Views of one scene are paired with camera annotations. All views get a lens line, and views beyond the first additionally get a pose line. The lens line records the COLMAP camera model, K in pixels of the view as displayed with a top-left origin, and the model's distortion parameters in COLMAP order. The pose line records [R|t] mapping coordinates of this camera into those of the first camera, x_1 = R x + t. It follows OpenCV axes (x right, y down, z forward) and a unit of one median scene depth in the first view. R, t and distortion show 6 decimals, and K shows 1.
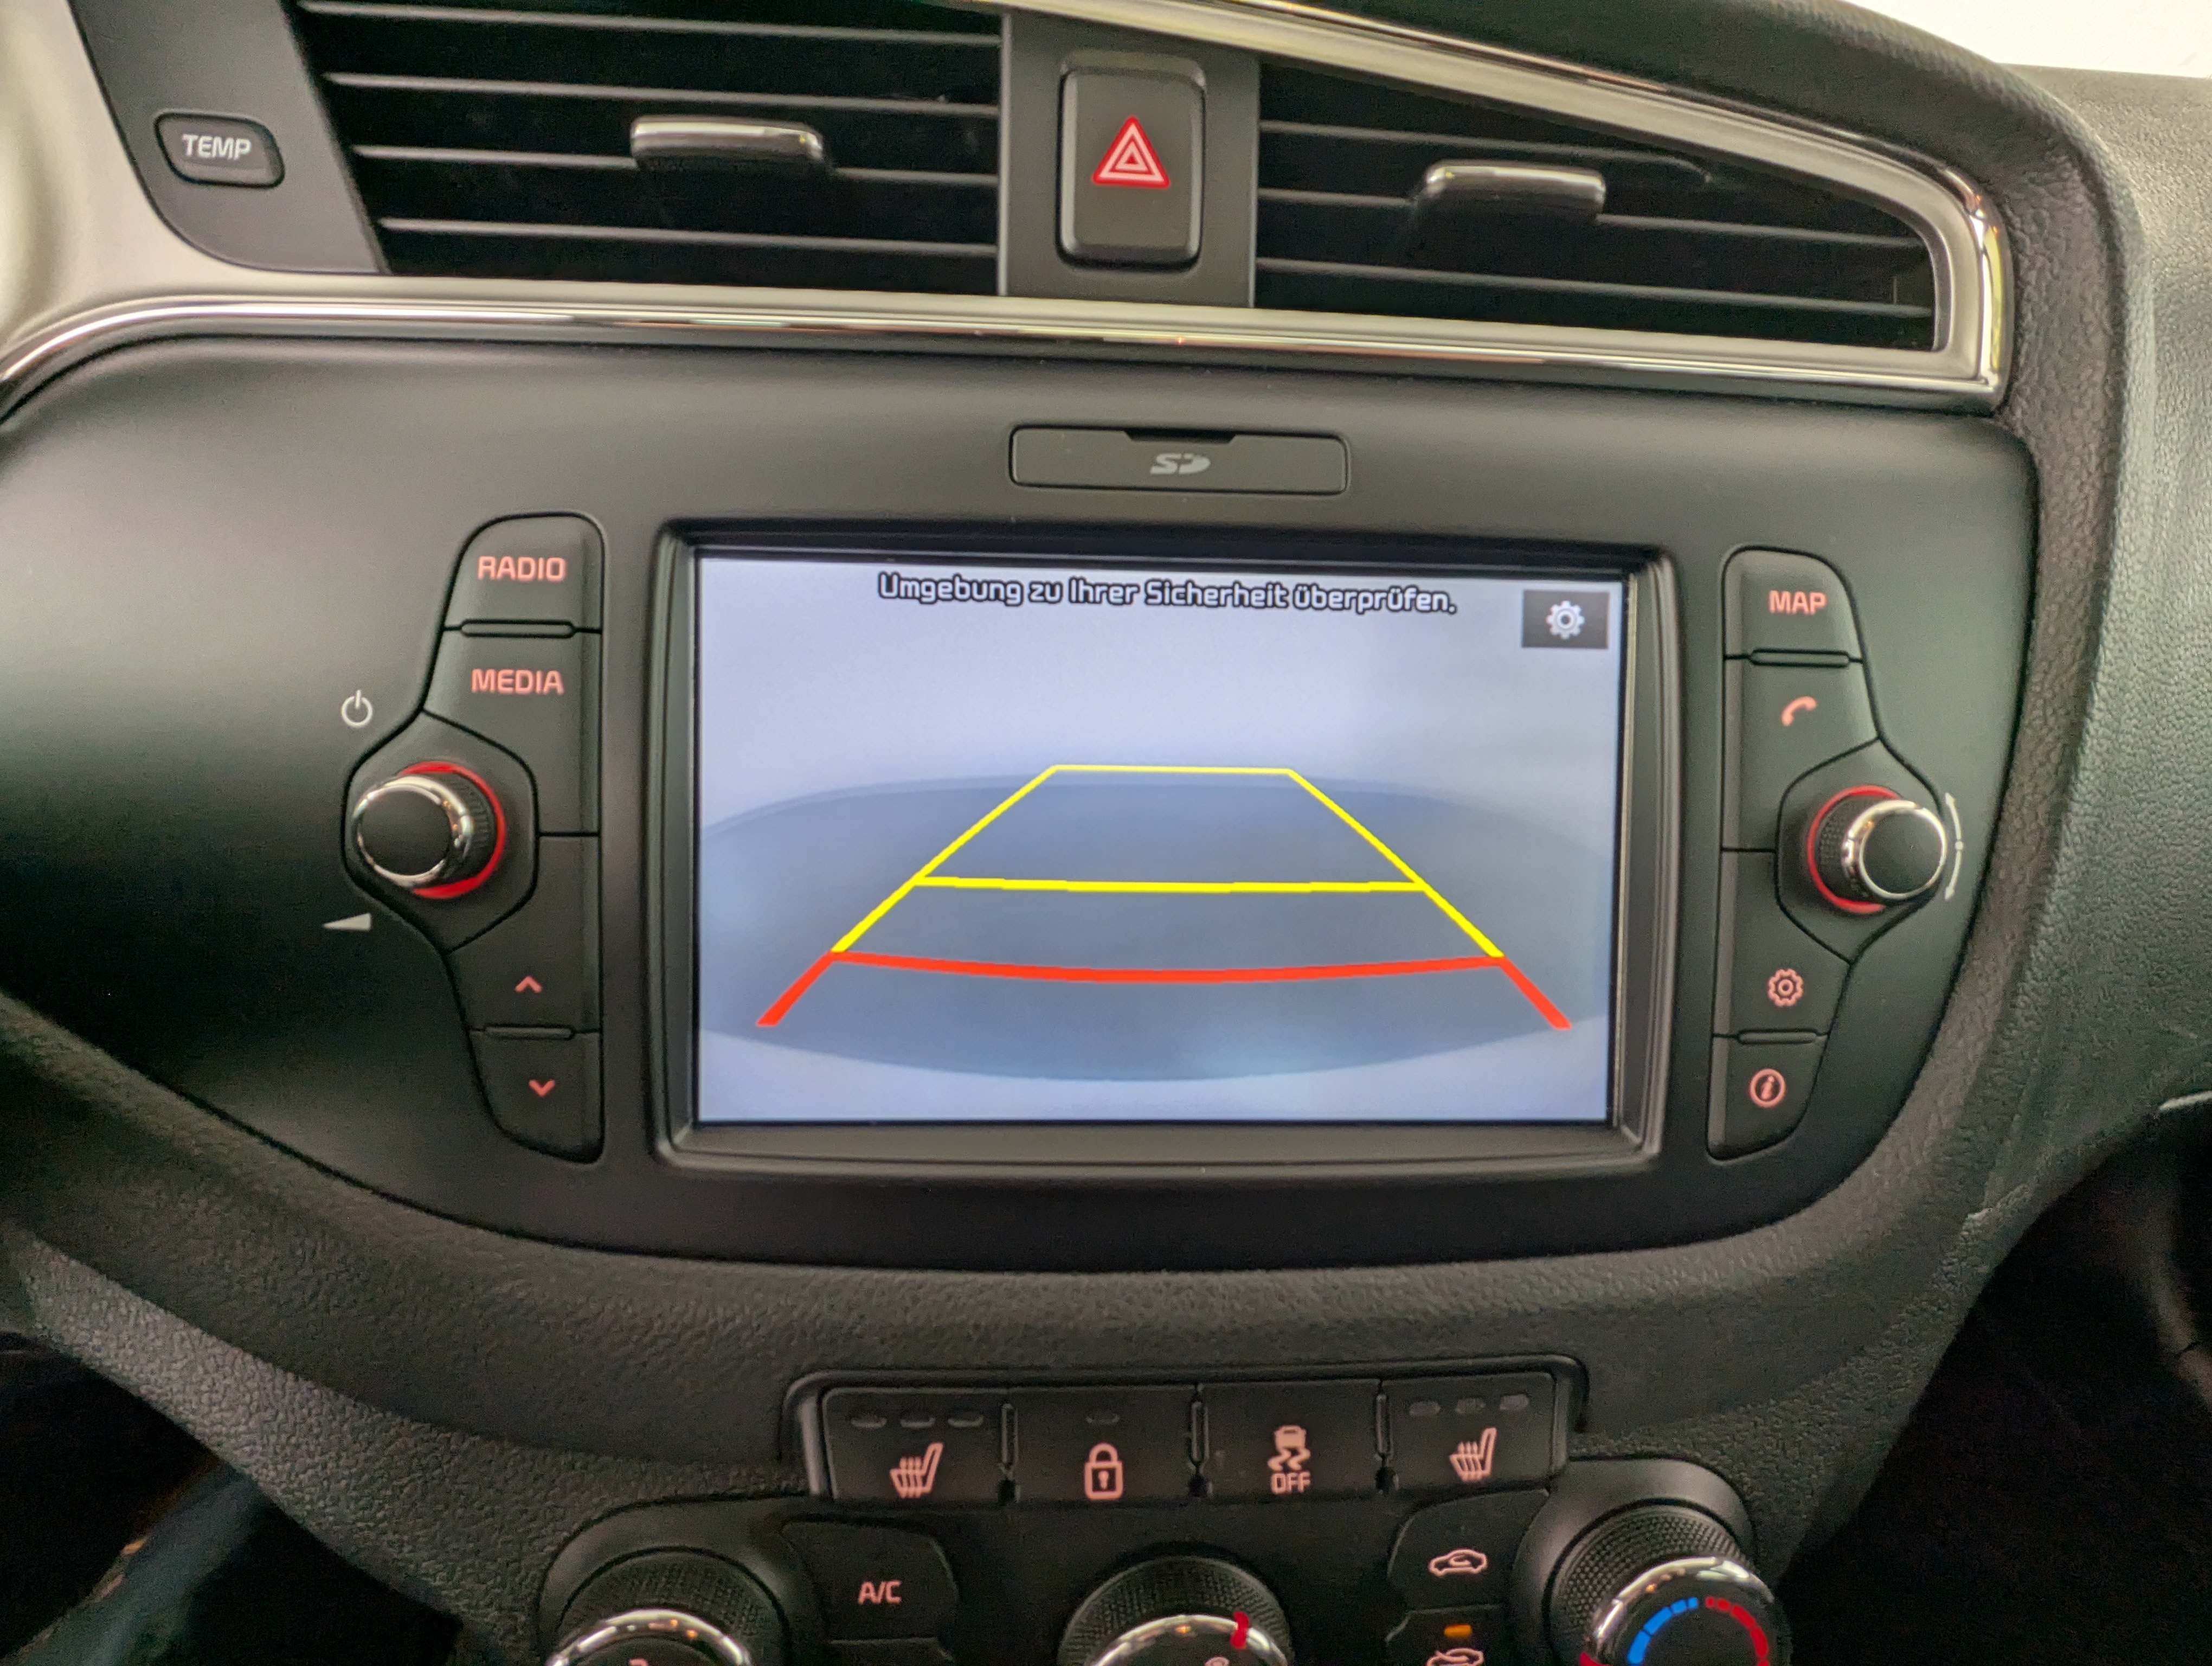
lens RADIAL K [[1038.2, 0, 1106.0], [0, 1038.2, 833.0], [0, 0, 1]] dist [-0.001022, 0.005802]
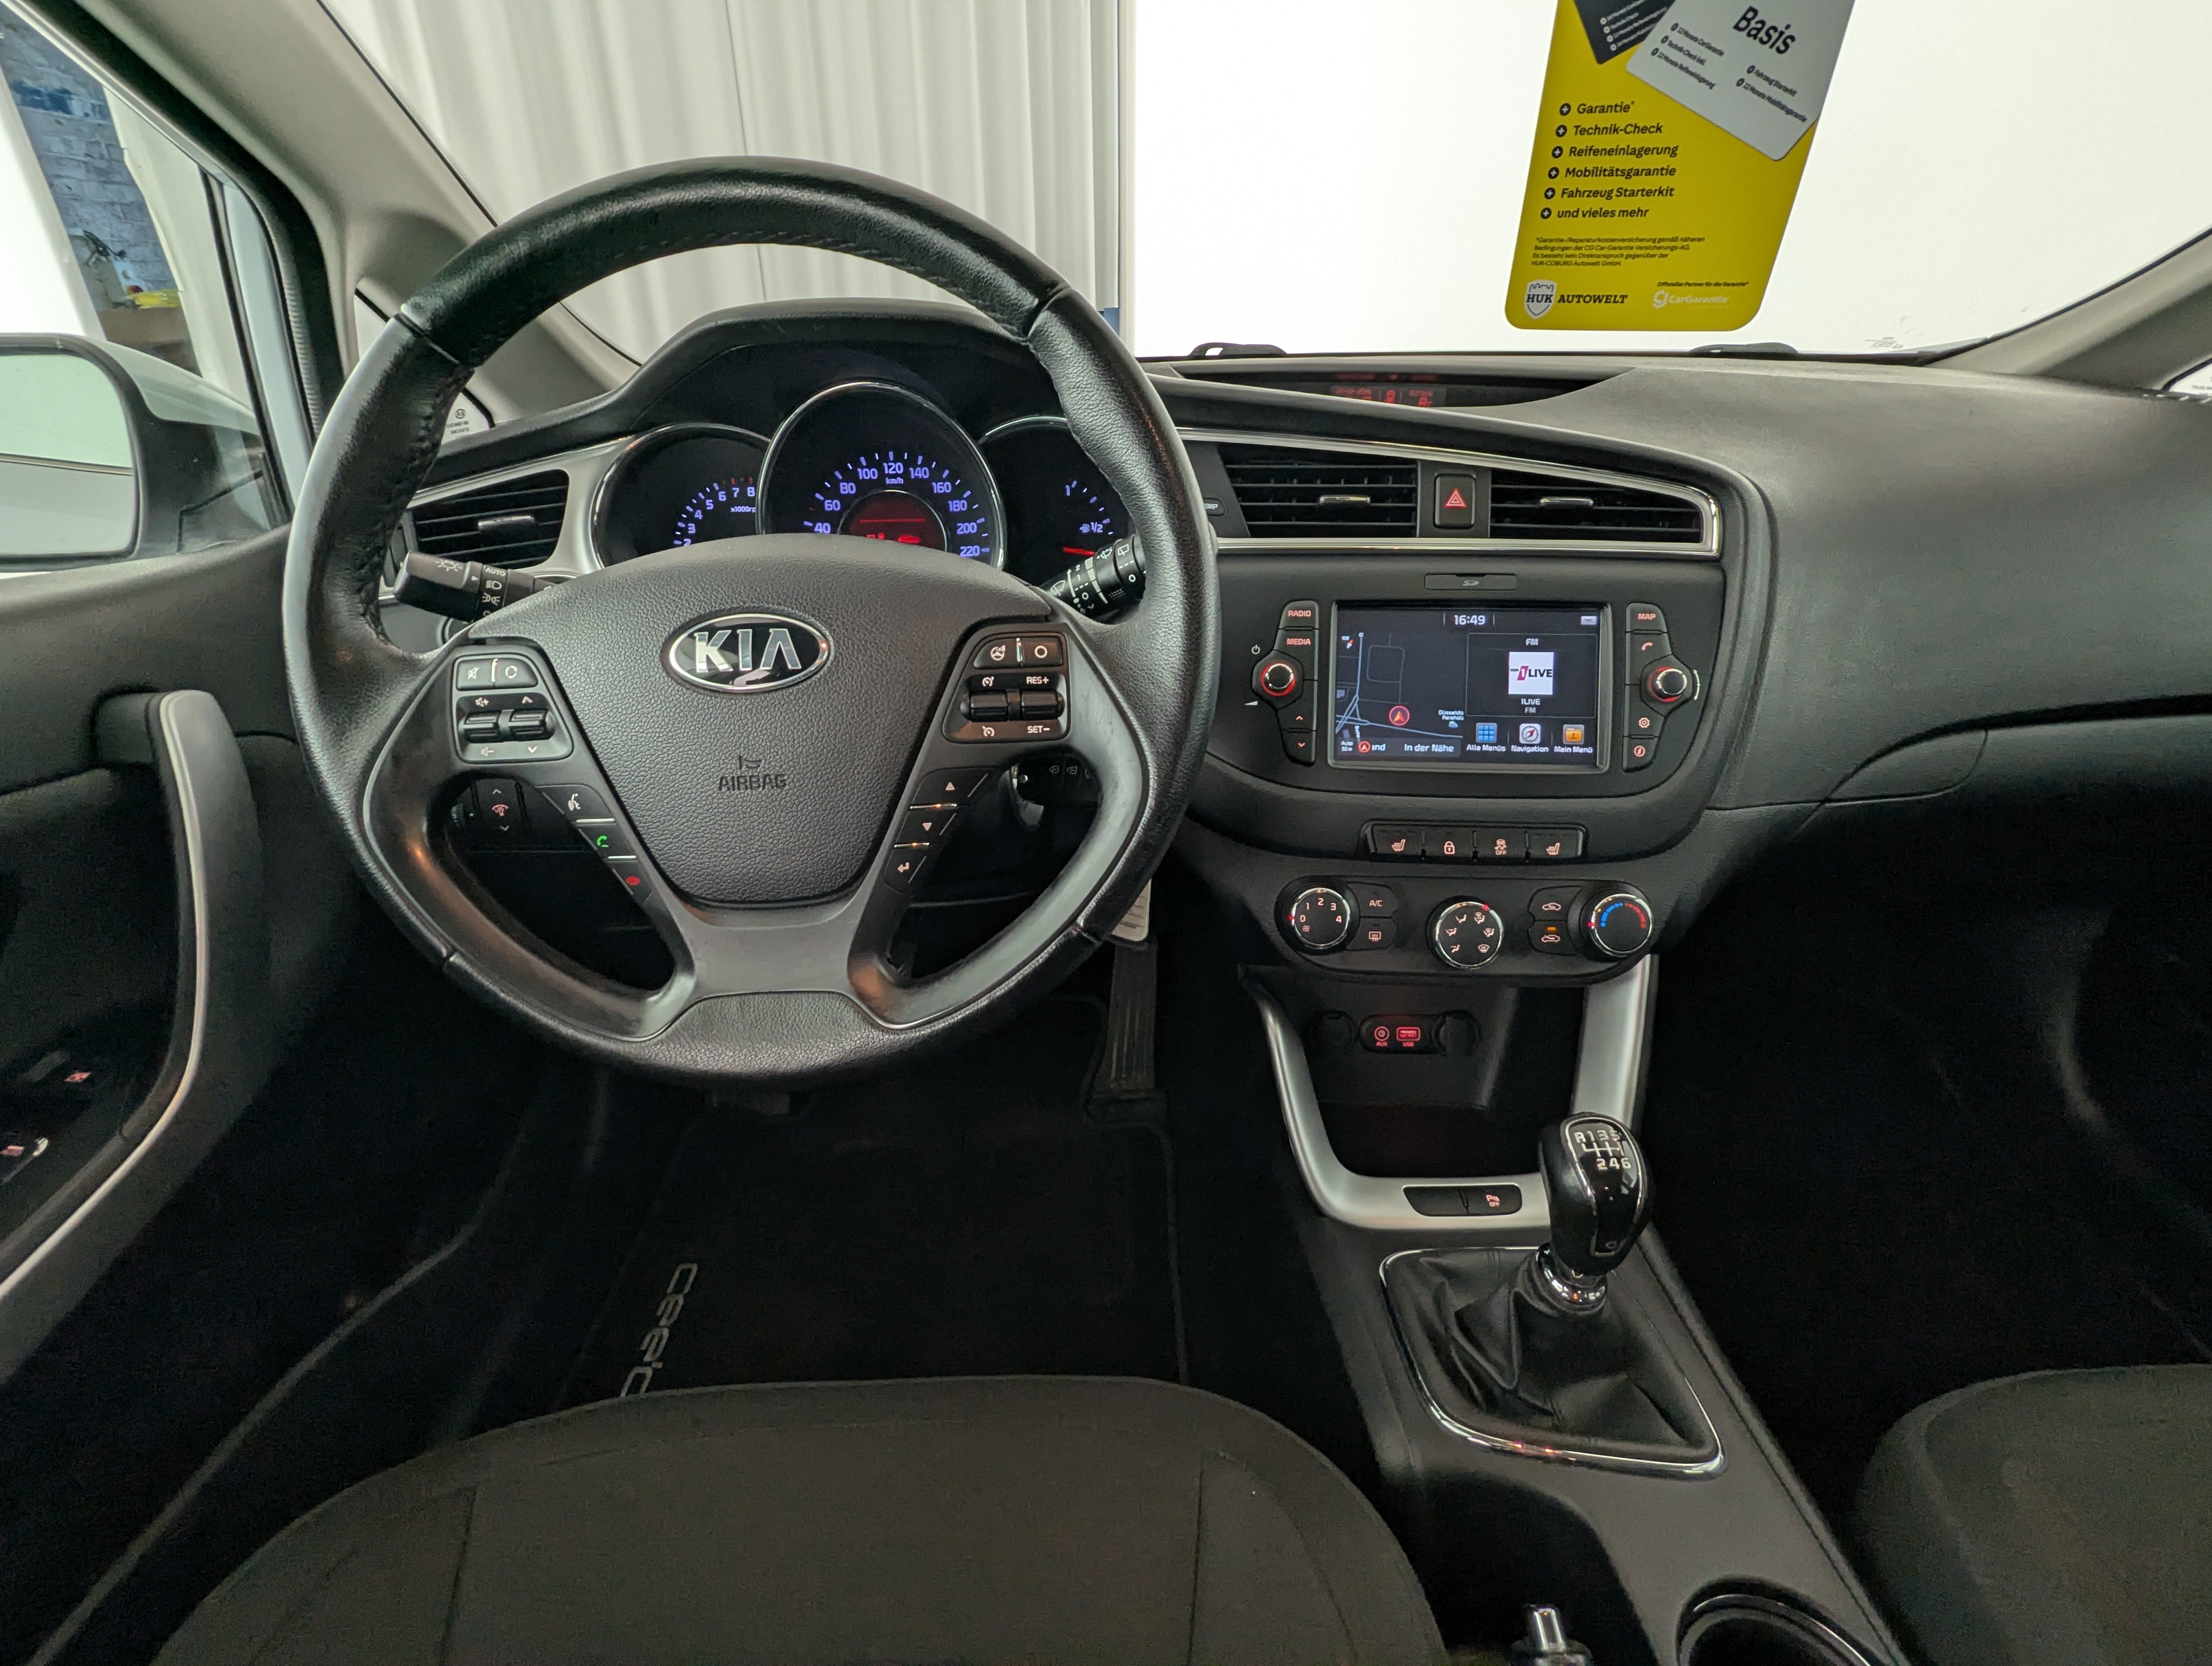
lens RADIAL K [[1049.2, 0, 1106.0], [0, 1049.2, 833.0], [0, 0, 1]] dist [-0.000401, 0.001853]
pose [[0.989962, 0.011678, -0.140852, -0.681806], [-0.017890, 0.998919, -0.042912, 0.725955], [0.140198, 0.045001, 0.989100, -2.865221]]
